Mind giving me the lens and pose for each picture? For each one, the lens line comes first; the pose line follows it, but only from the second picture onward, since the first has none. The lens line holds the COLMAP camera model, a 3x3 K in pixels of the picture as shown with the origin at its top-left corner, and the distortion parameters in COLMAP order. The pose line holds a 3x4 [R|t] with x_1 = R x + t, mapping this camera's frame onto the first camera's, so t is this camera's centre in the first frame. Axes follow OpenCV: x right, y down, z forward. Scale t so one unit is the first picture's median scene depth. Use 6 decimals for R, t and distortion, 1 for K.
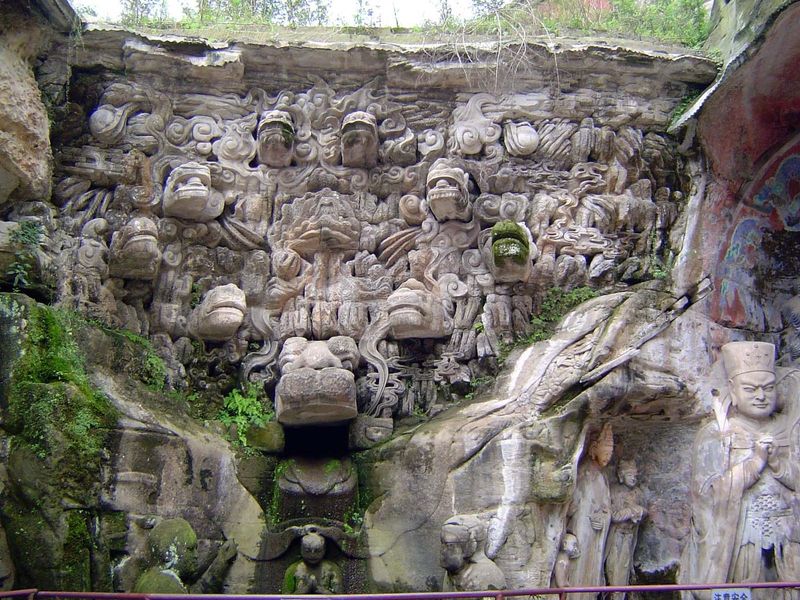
lens RADIAL K [[912.3, 0, 403.8], [0, 912.3, 301.2], [0, 0, 1]] dist [-0.128519, 0.000000]
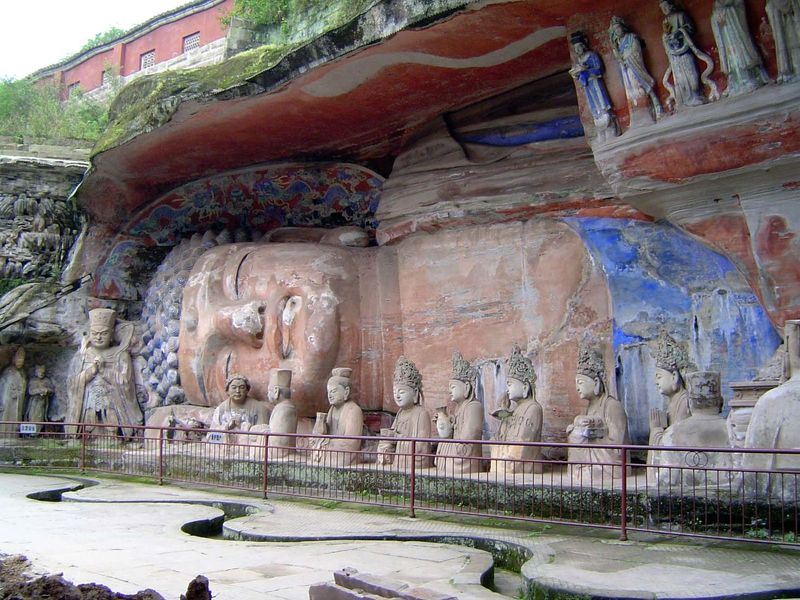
lens RADIAL K [[912.3, 0, 397.4], [0, 912.3, 294.7], [0, 0, 1]] dist [-0.128519, 0.000000]
pose [[0.984199, 0.036674, 0.173229, 0.763398], [-0.057992, 0.991121, 0.119651, -0.296052], [-0.167303, -0.127806, 0.977587, -1.191335]]
